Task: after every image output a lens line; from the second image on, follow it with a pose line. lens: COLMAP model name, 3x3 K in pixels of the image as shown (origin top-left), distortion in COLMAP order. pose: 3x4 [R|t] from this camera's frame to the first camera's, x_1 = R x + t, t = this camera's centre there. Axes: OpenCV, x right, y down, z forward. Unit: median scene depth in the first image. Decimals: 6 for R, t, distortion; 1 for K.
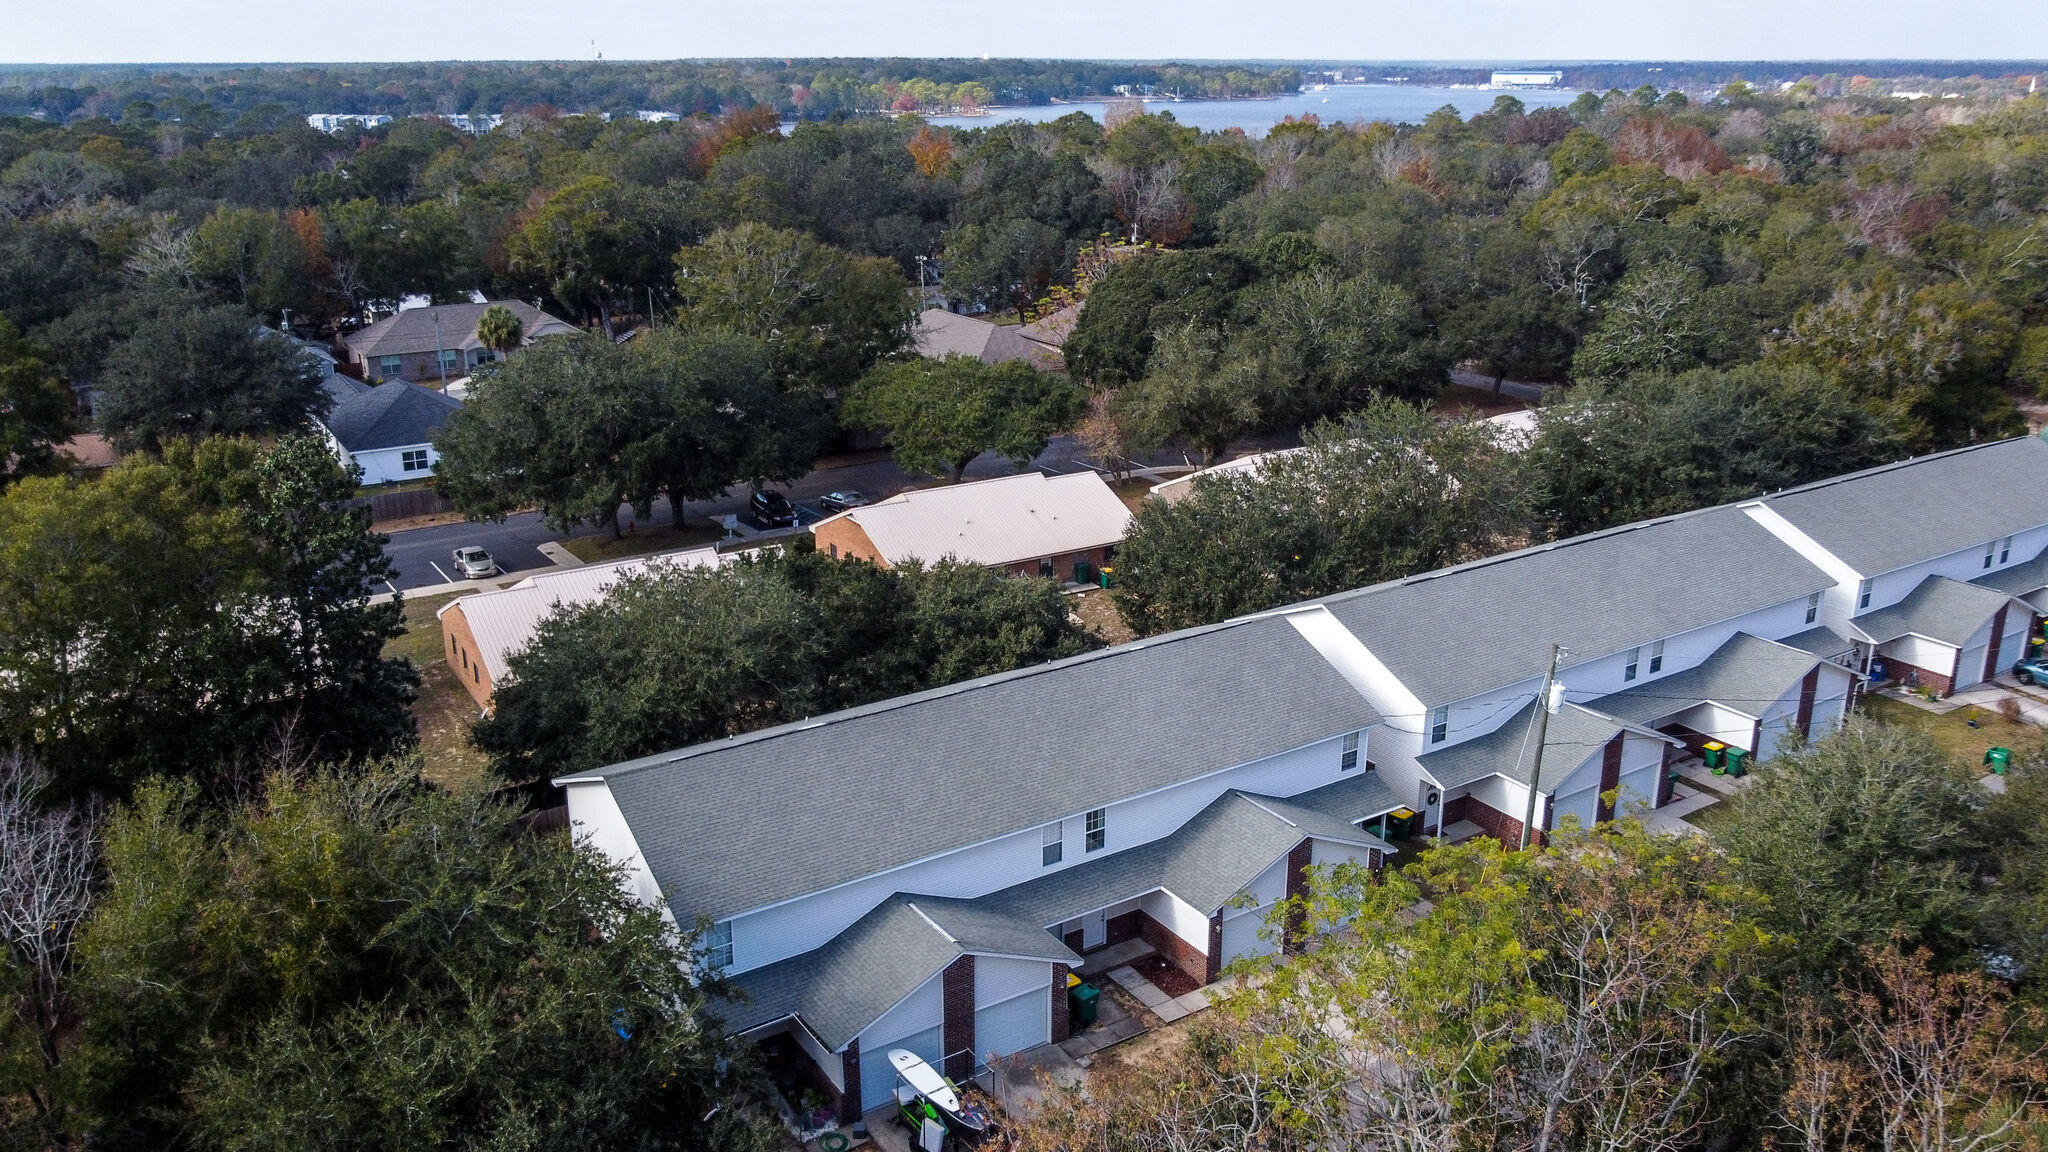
lens RADIAL K [[1594.2, 0, 1021.1], [0, 1594.2, 583.9], [0, 0, 1]] dist [-0.008876, -0.000052]
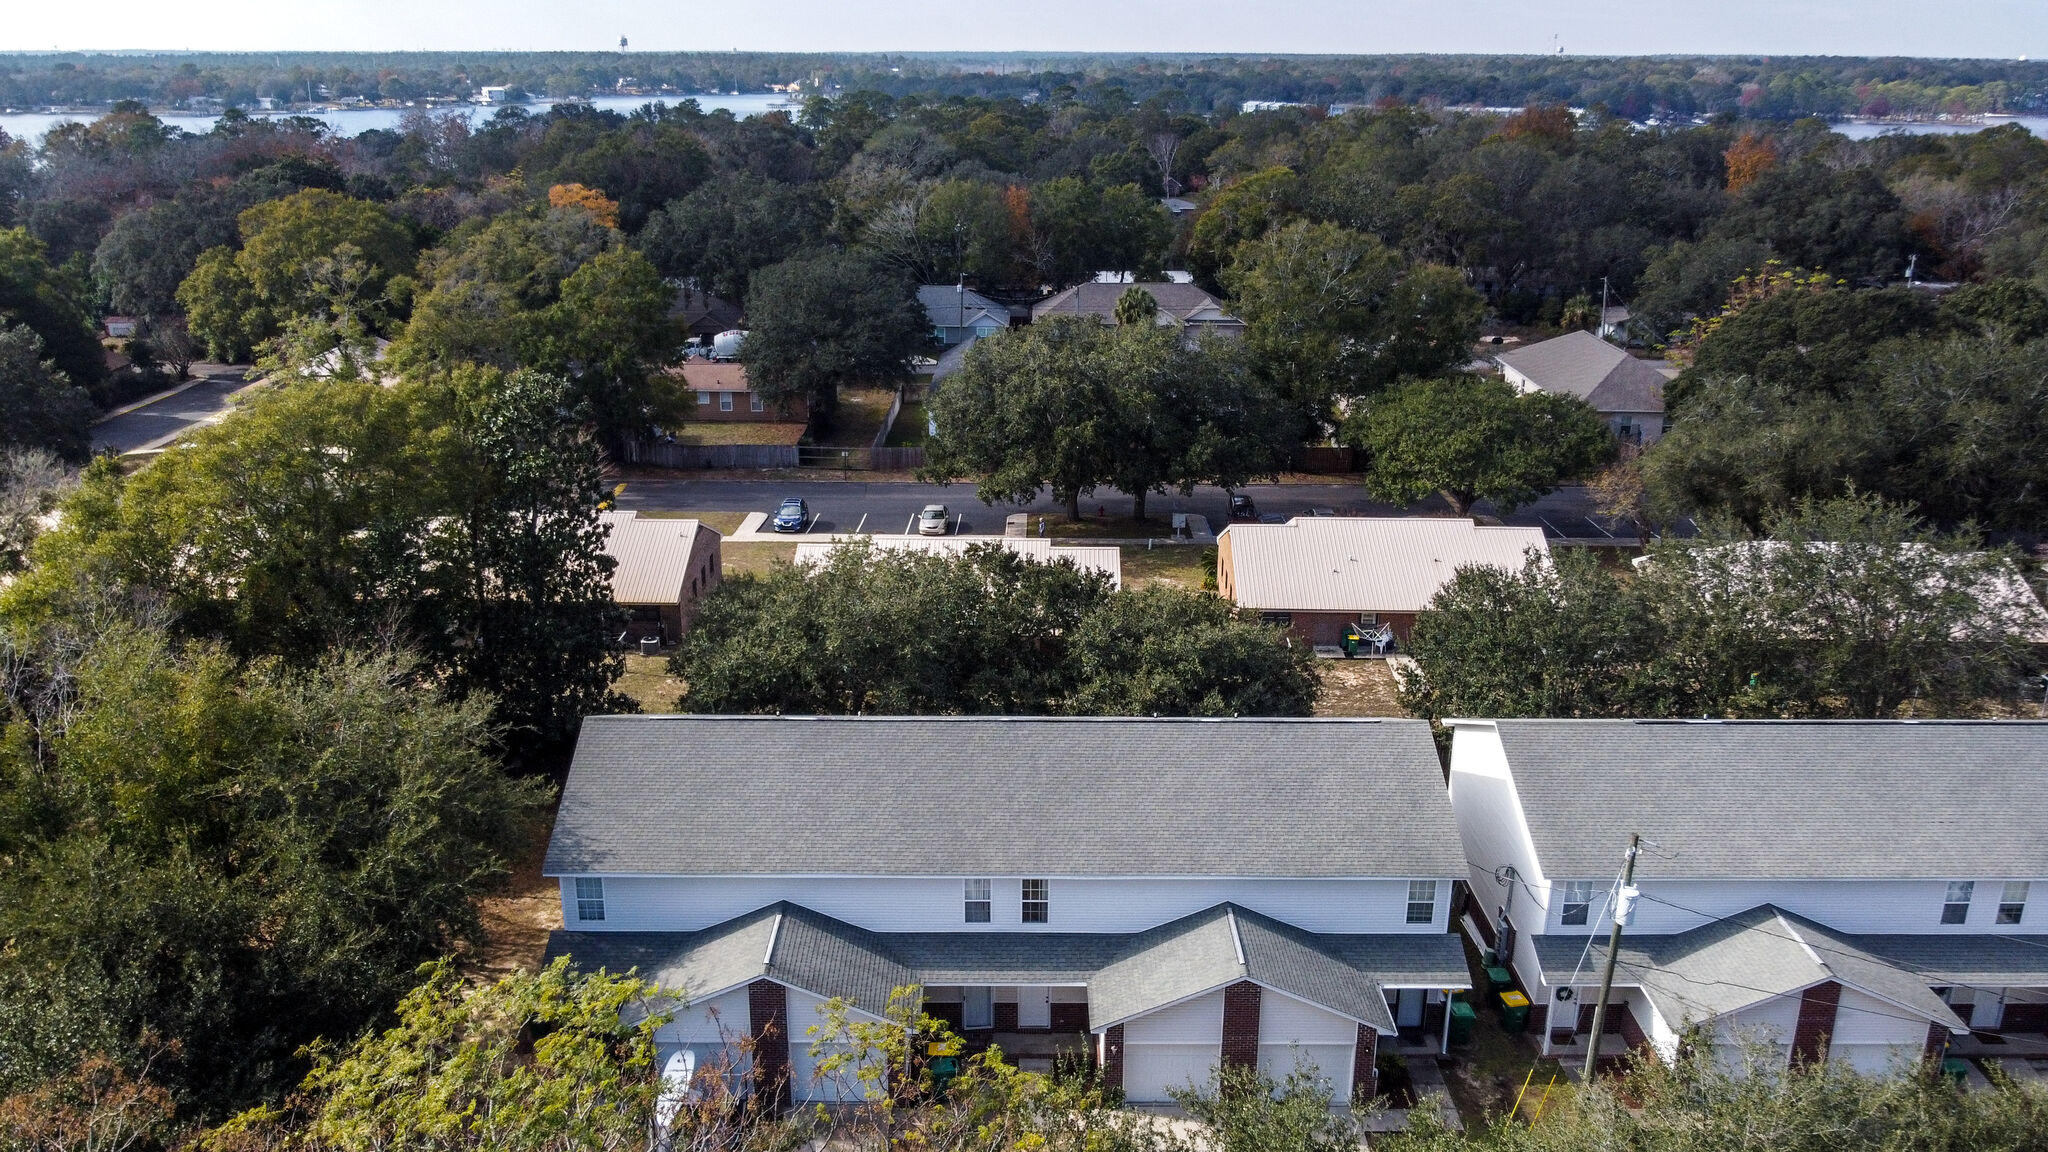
lens RADIAL K [[1594.0, 0, 1018.7], [0, 1594.0, 570.9], [0, 0, 1]] dist [-0.019849, -0.001776]
pose [[0.839064, 0.174189, -0.515394, 0.374543], [-0.175899, 0.983334, 0.045976, -0.055046], [0.514813, 0.052081, 0.855719, 0.168807]]
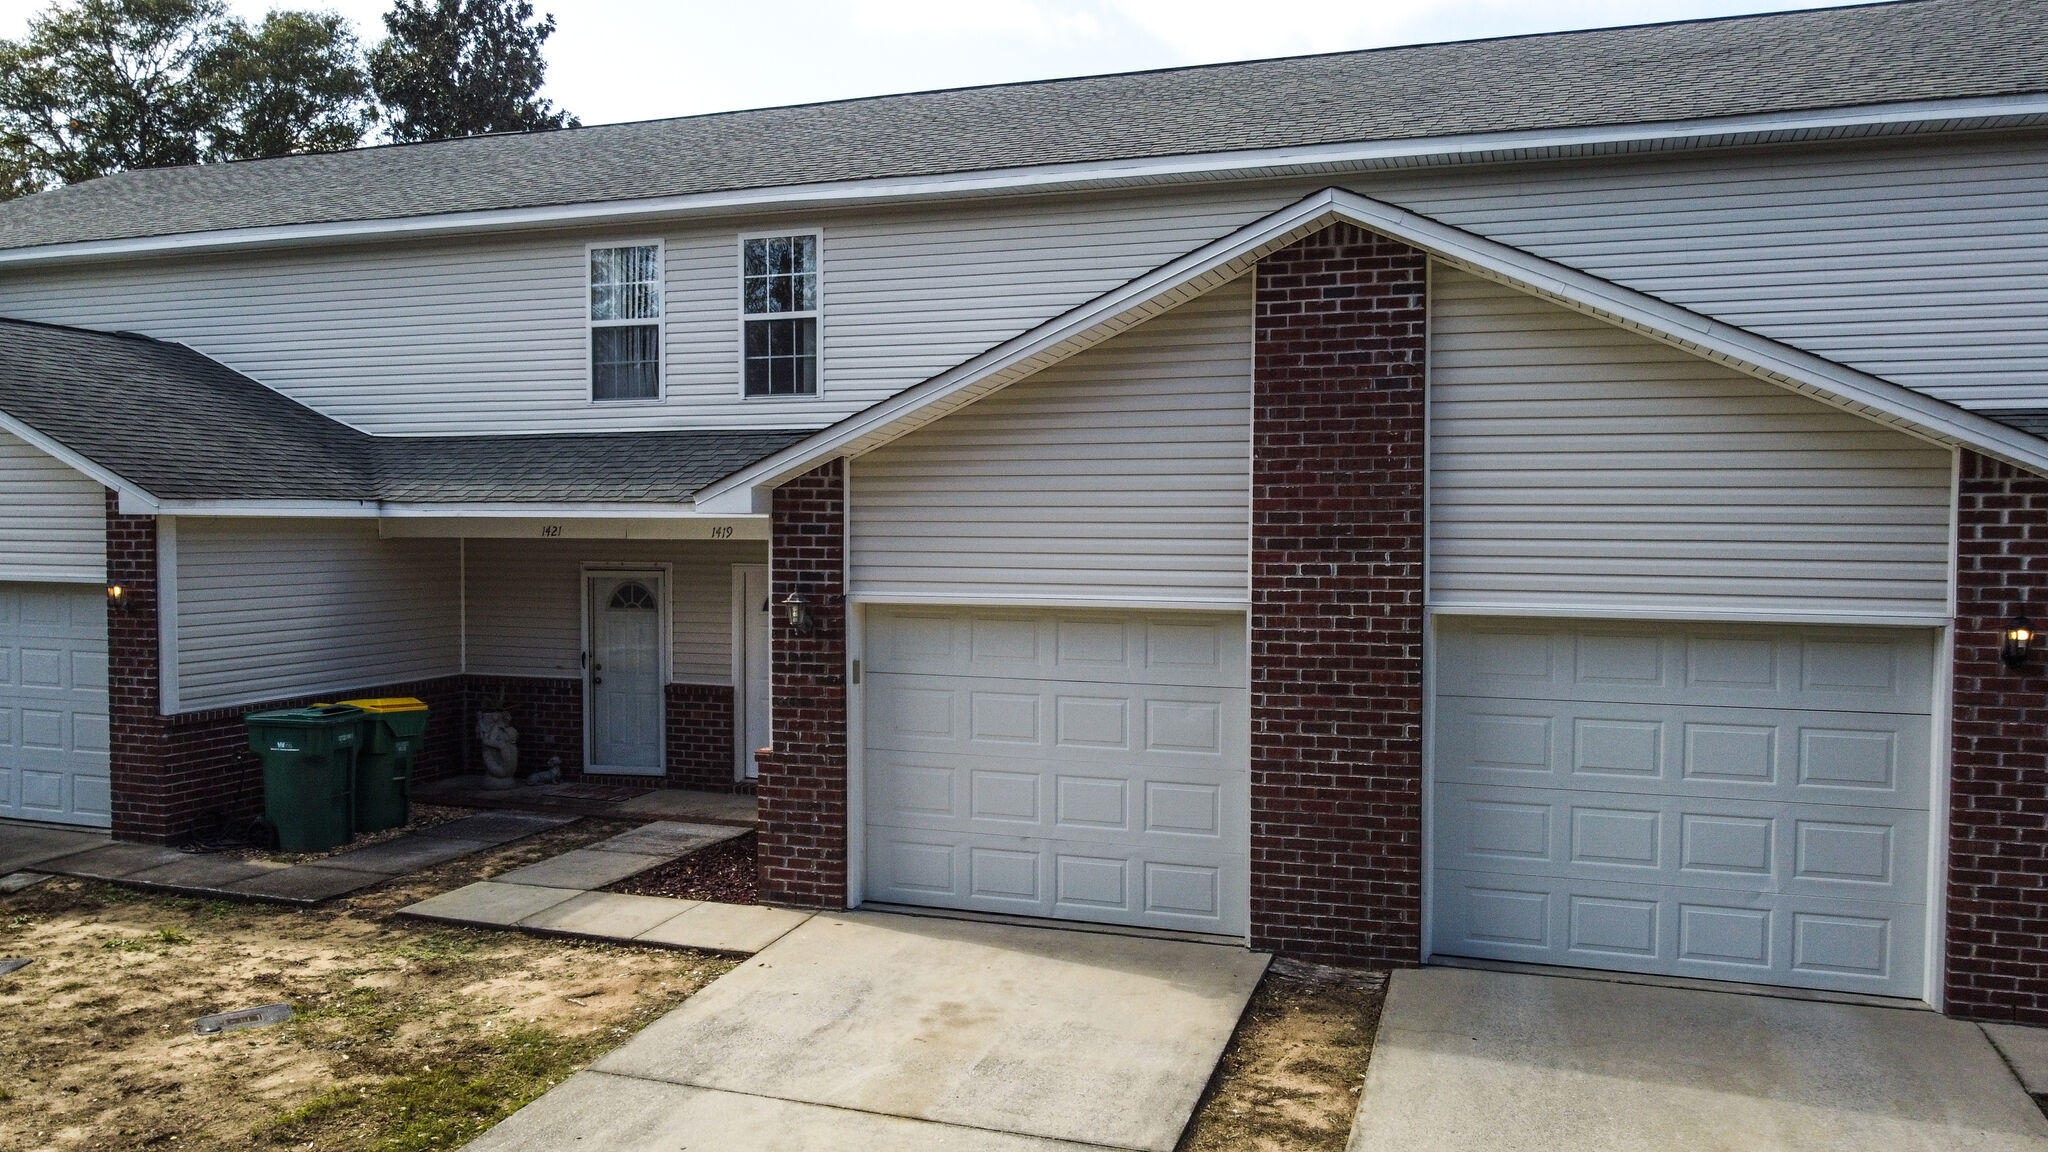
lens RADIAL K [[1565.9, 0, 1024.0], [0, 1565.9, 576.0], [0, 0, 1]] dist [-0.021092, 0.001006]
pose [[0.604099, 0.029154, -0.796376, 0.235127], [-0.251905, 0.955076, -0.156121, 0.183708], [0.756048, 0.294924, 0.584304, 0.701191]]
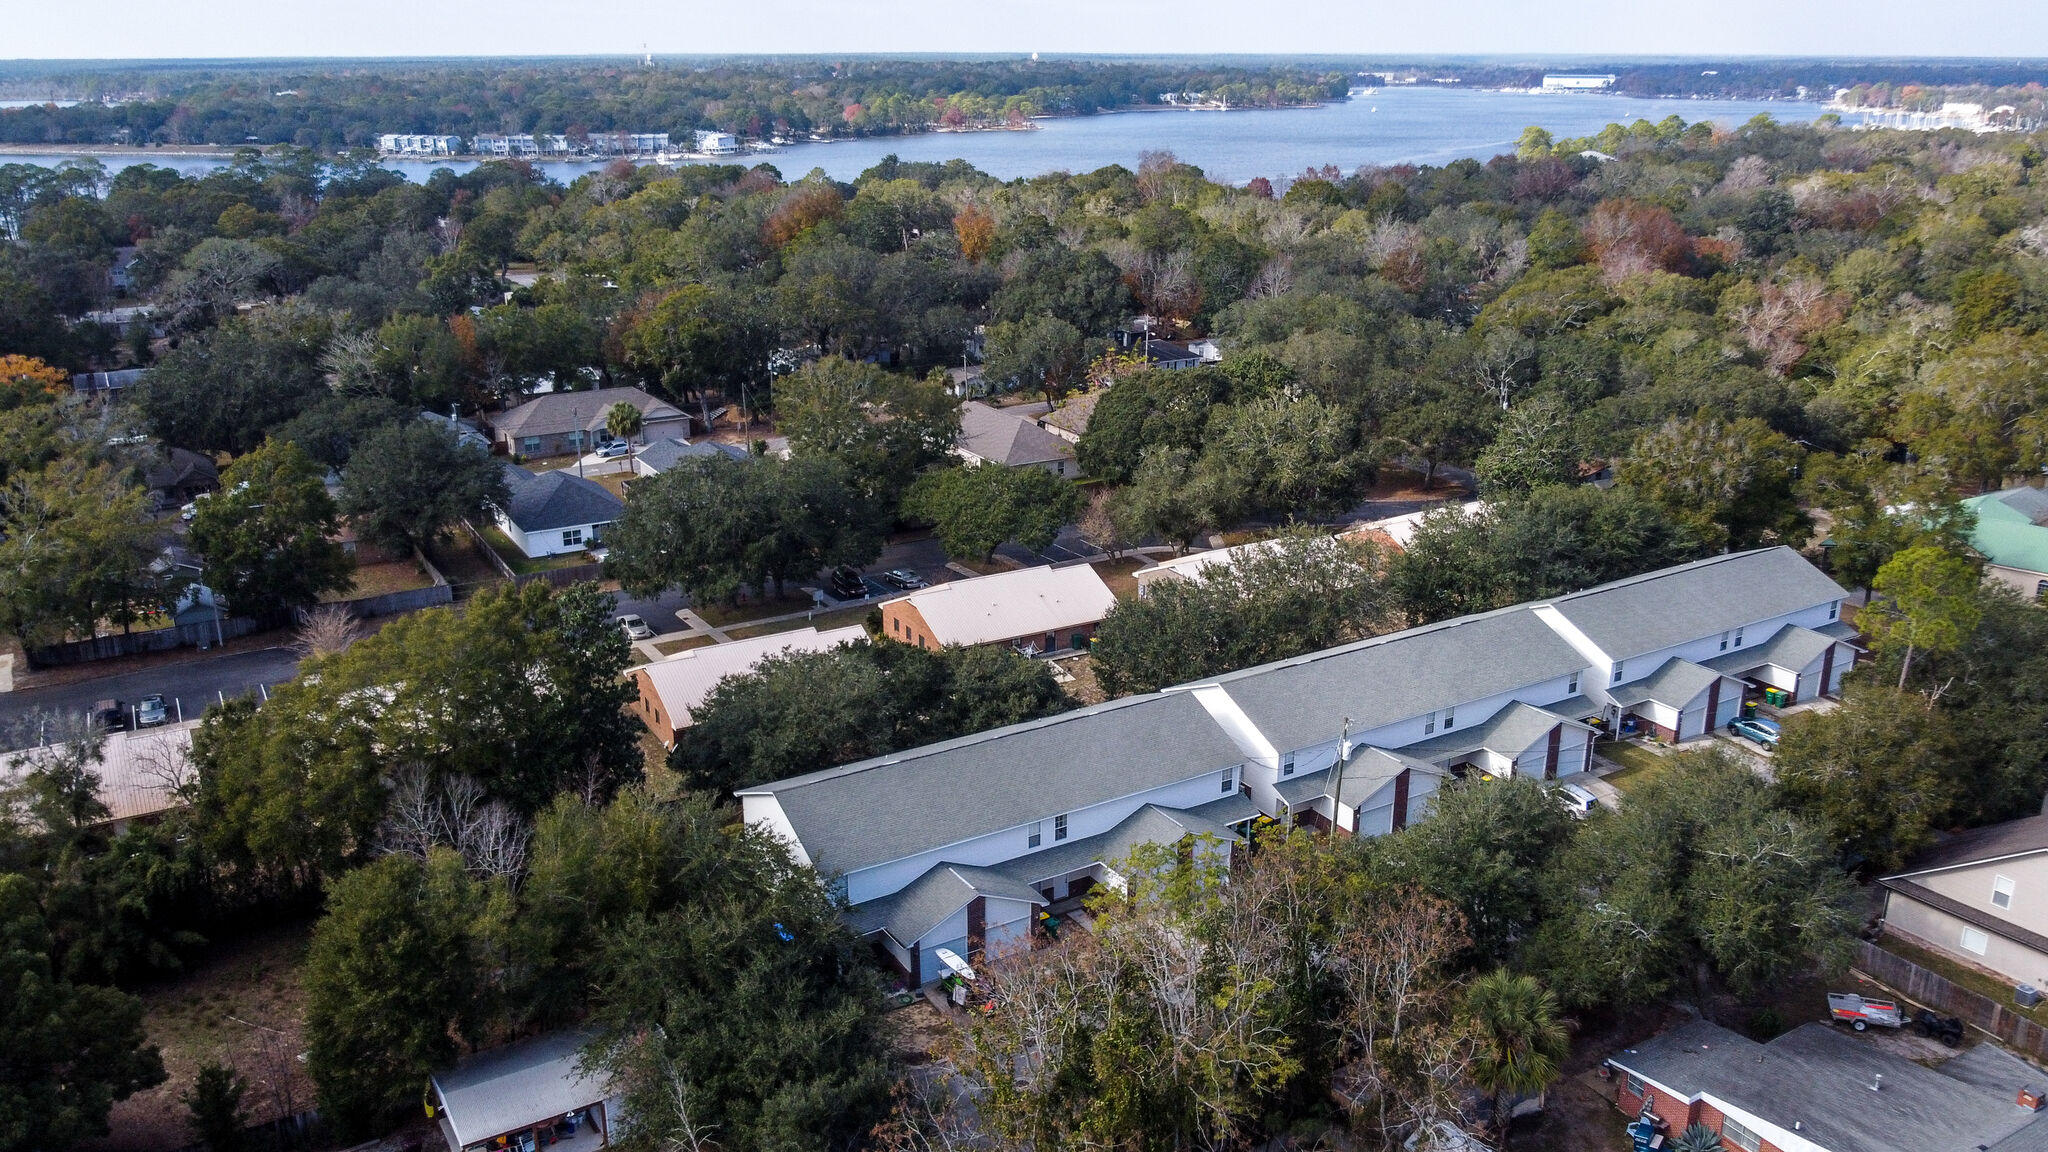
lens RADIAL K [[1625.3, 0, 1024.0], [0, 1625.3, 576.0], [0, 0, 1]] dist [-0.004274, -0.002646]
pose [[0.999606, 0.010068, -0.026195, 0.039571], [-0.010152, 0.999944, -0.003062, -0.080836], [0.026163, 0.003327, 0.999652, -0.552646]]
